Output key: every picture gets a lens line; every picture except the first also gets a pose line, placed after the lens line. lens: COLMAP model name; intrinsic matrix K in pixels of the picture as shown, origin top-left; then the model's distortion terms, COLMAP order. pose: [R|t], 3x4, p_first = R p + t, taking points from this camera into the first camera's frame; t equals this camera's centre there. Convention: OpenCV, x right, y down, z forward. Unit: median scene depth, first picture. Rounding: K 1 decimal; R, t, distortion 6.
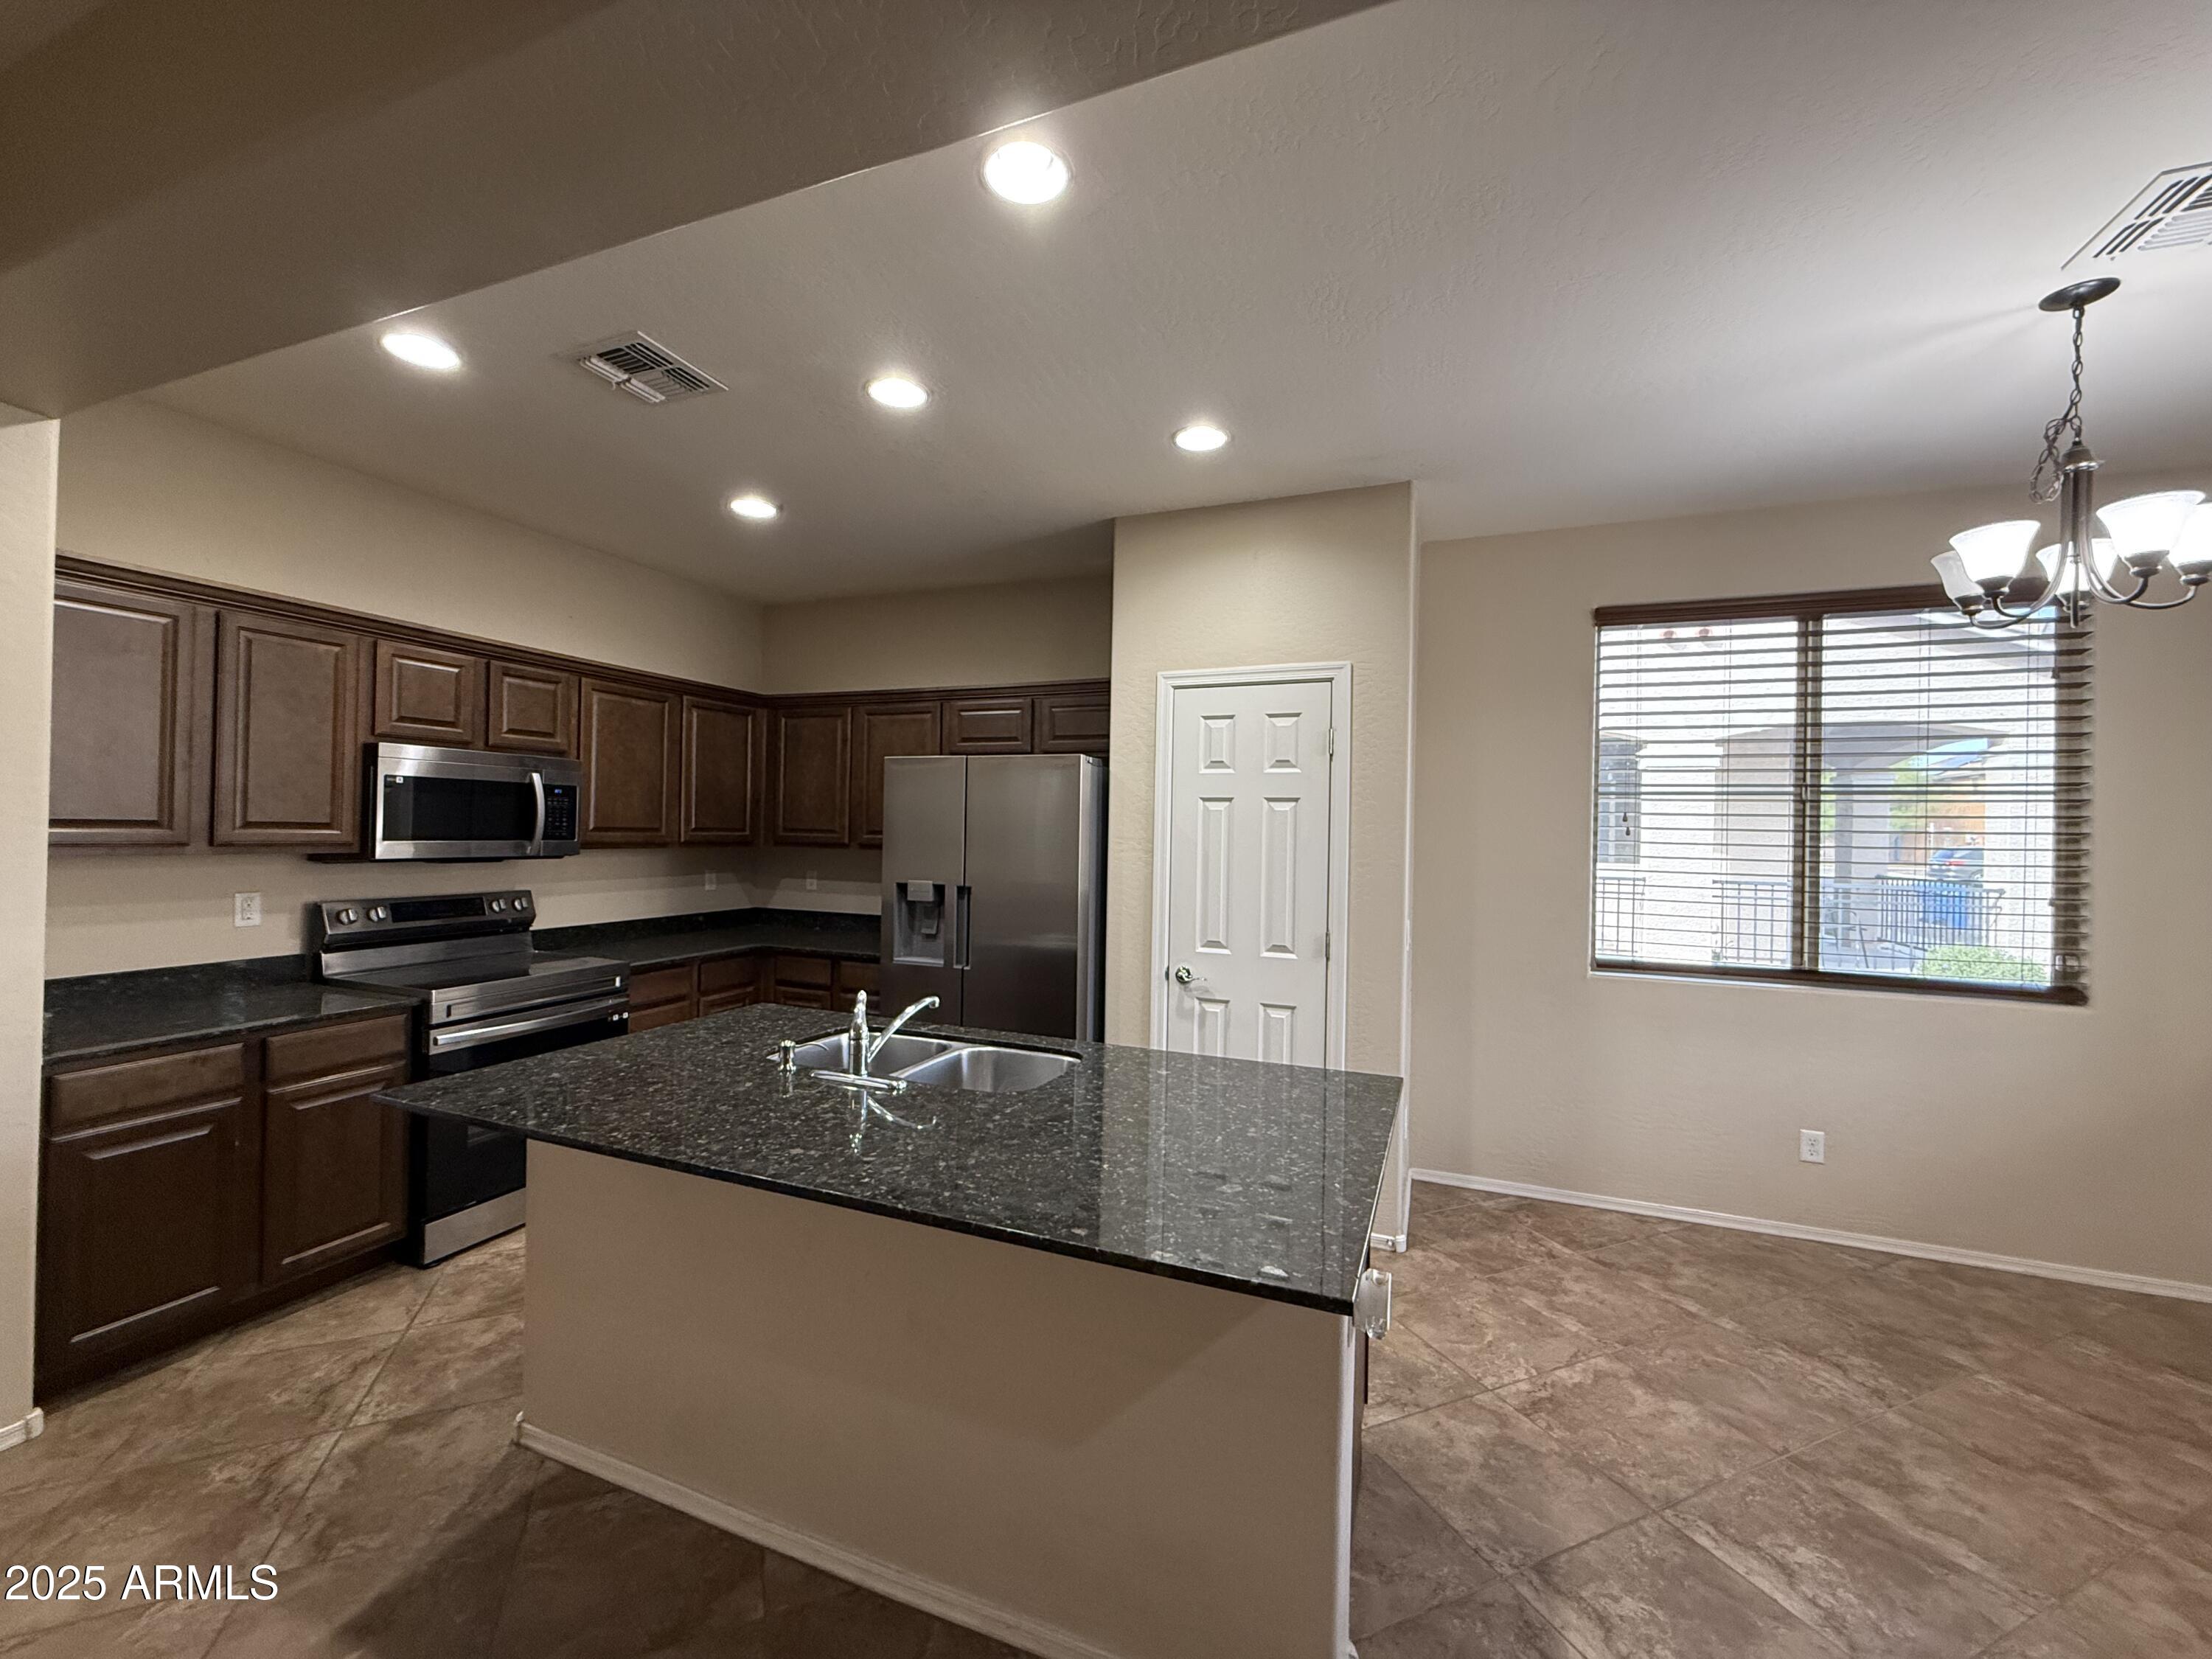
lens RADIAL K [[883.3, 0, 1097.5], [0, 883.3, 829.6], [0, 0, 1]] dist [0.000827, -0.000194]
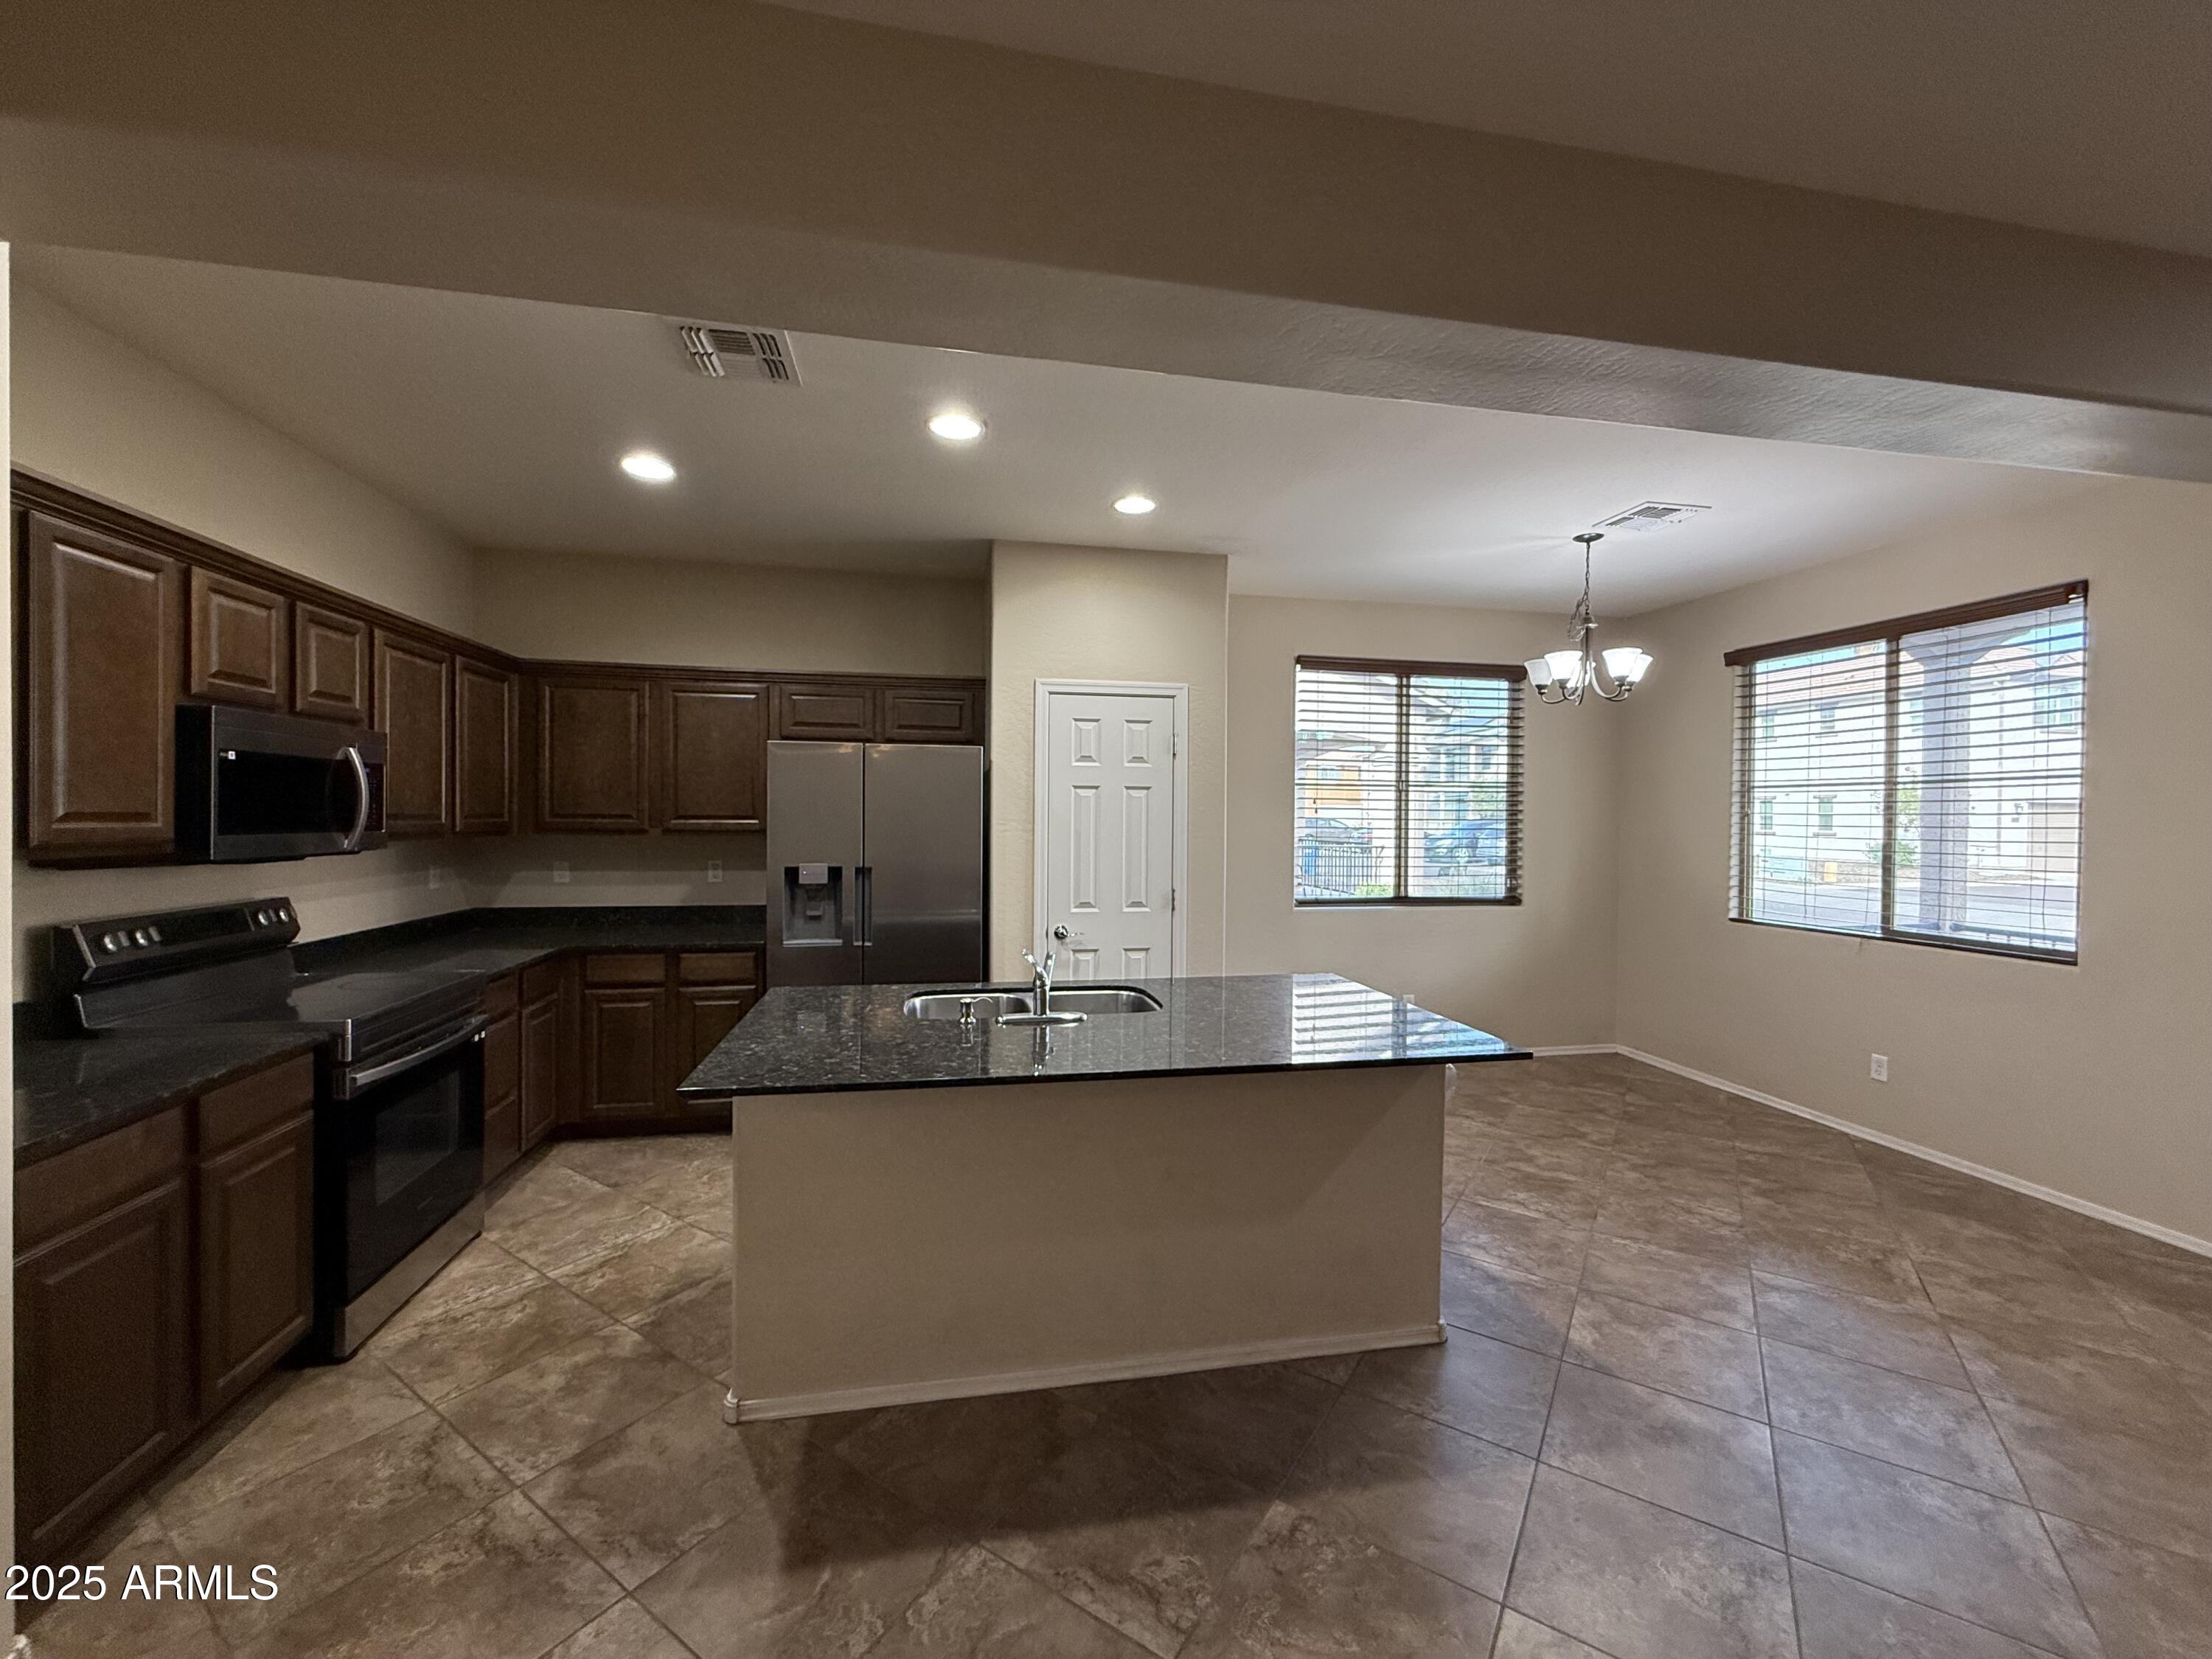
lens RADIAL K [[883.3, 0, 1100.7], [0, 883.3, 829.2], [0, 0, 1]] dist [0.000827, -0.000194]
pose [[0.838329, -0.018789, 0.544841, -0.520367], [0.005777, 0.999656, 0.025584, -0.007109], [-0.545134, -0.018300, 0.838149, -0.040966]]
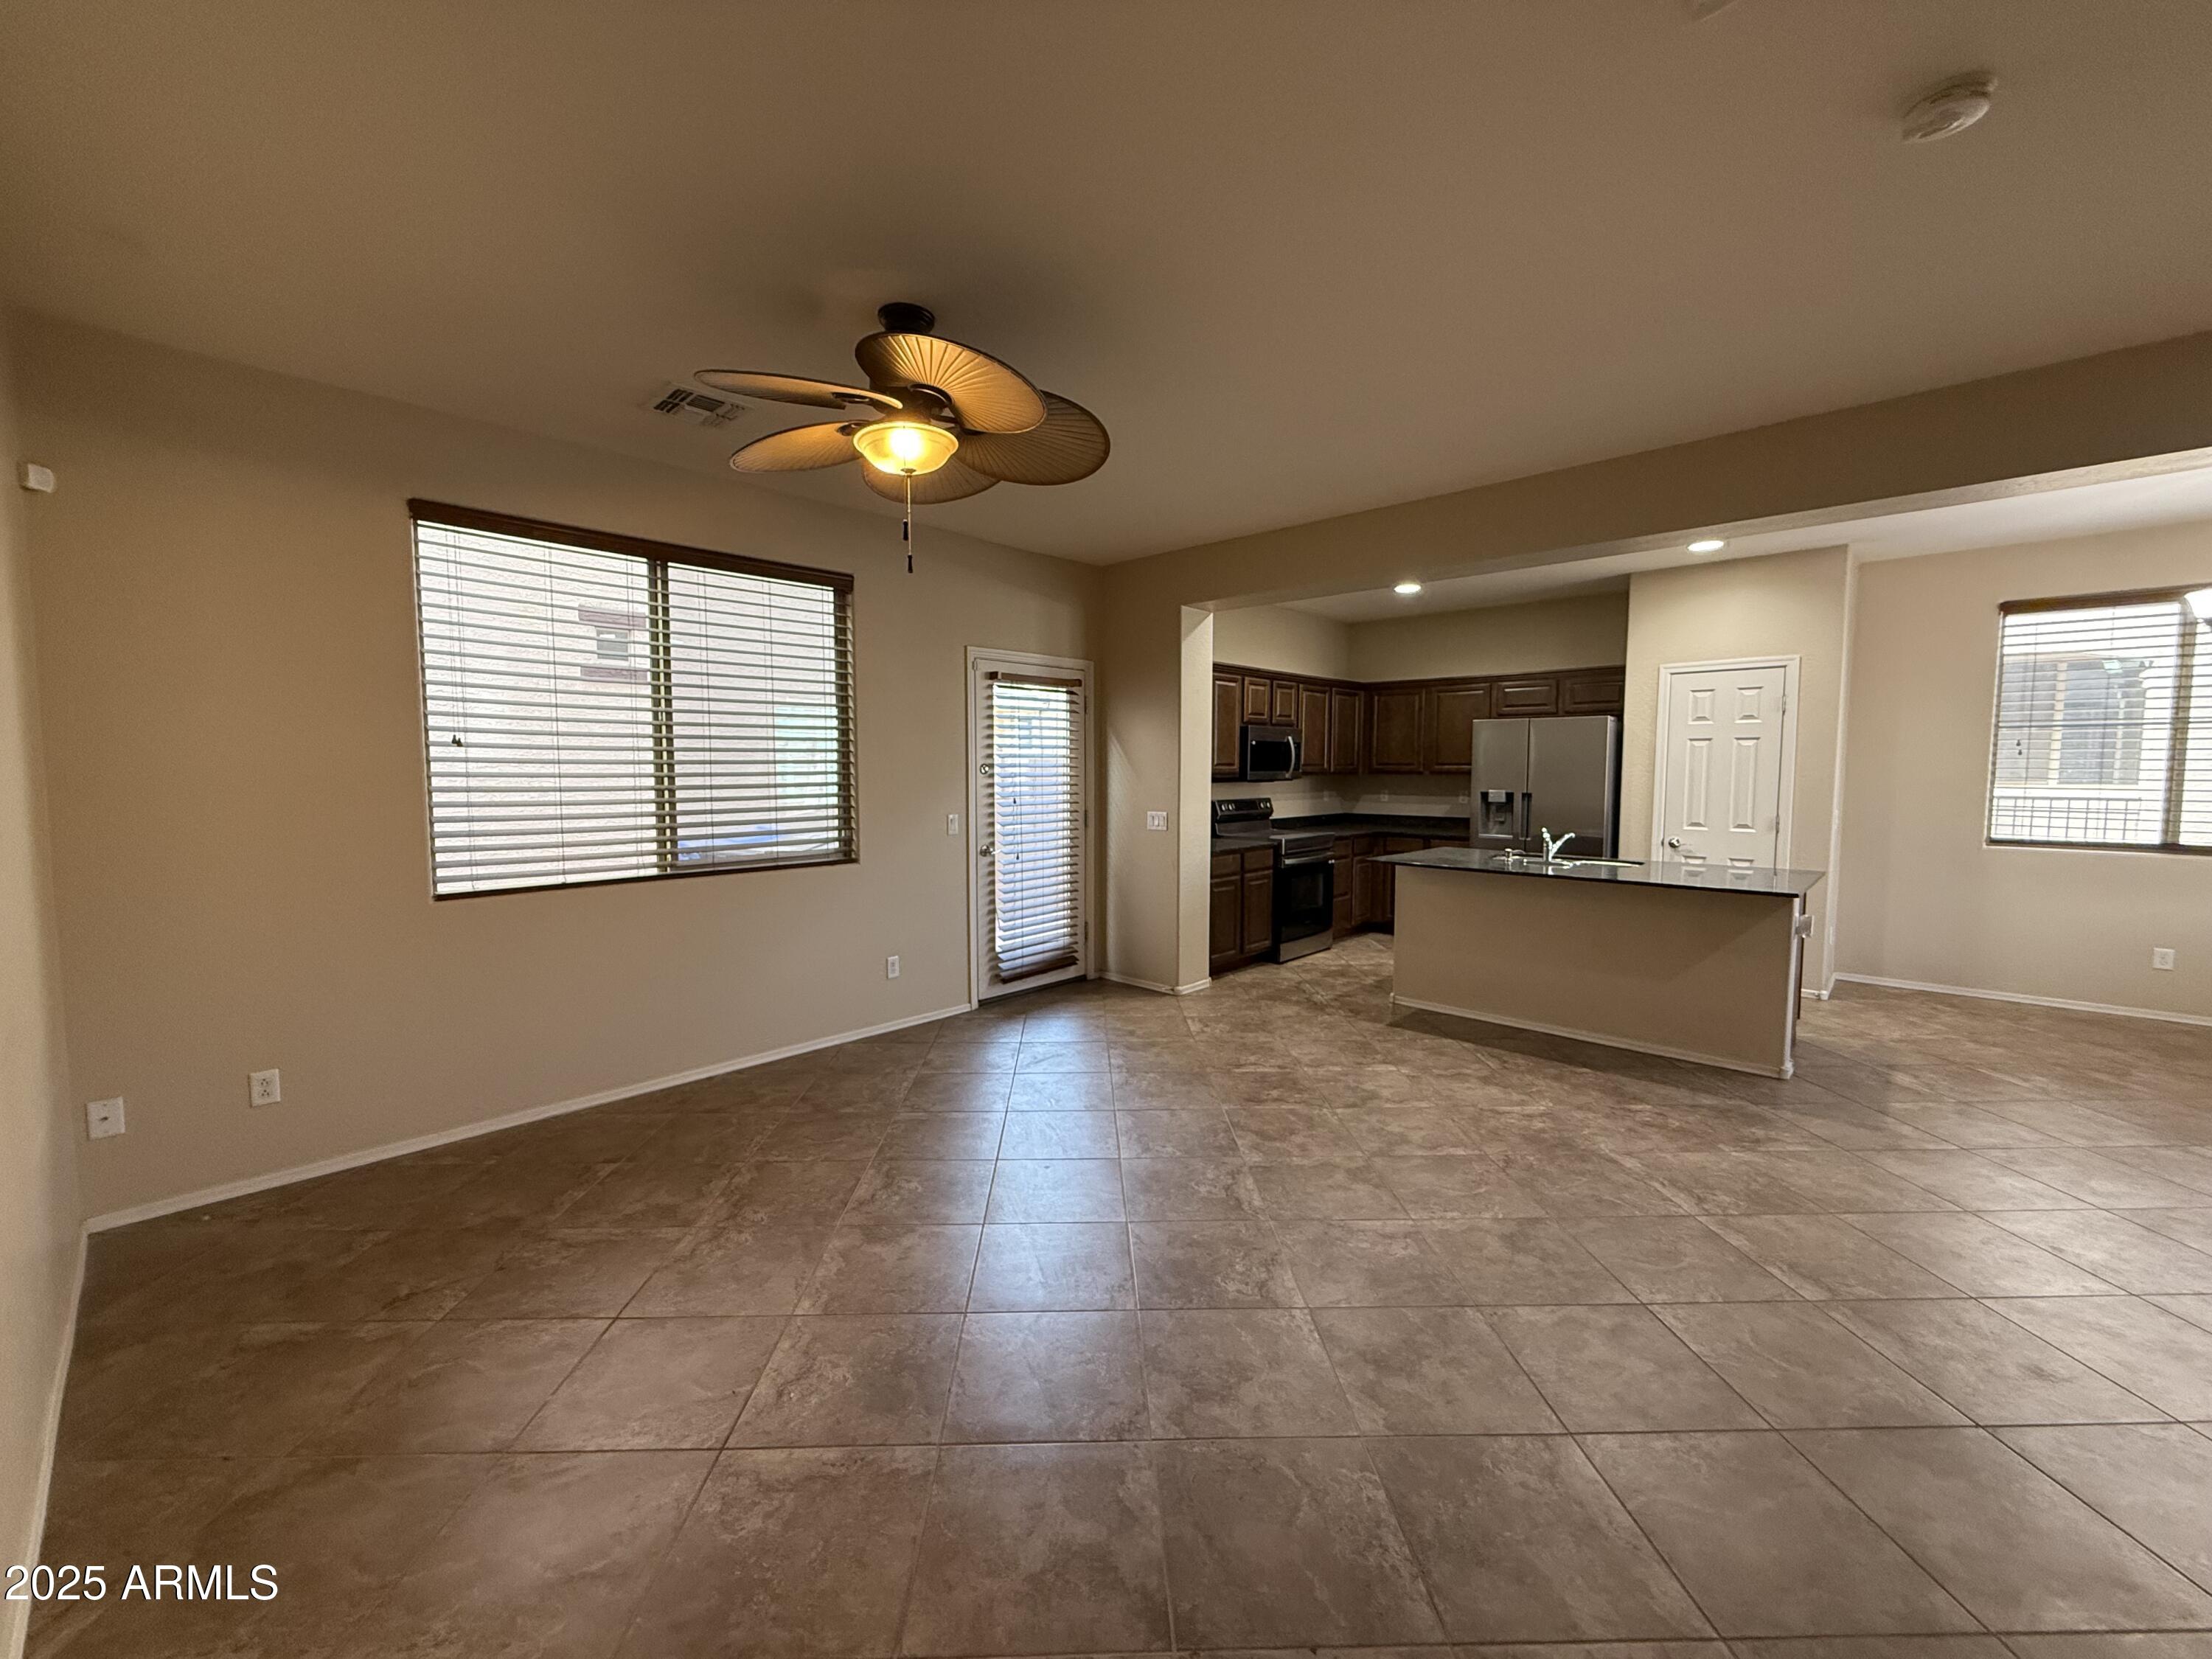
lens RADIAL K [[883.3, 0, 1103.0], [0, 883.3, 827.6], [0, 0, 1]] dist [0.000827, -0.000194]
pose [[0.929645, 0.006148, -0.368406, -0.306757], [0.018001, 0.997909, 0.062078, 0.008429], [0.368017, -0.064342, 0.927590, -1.012630]]
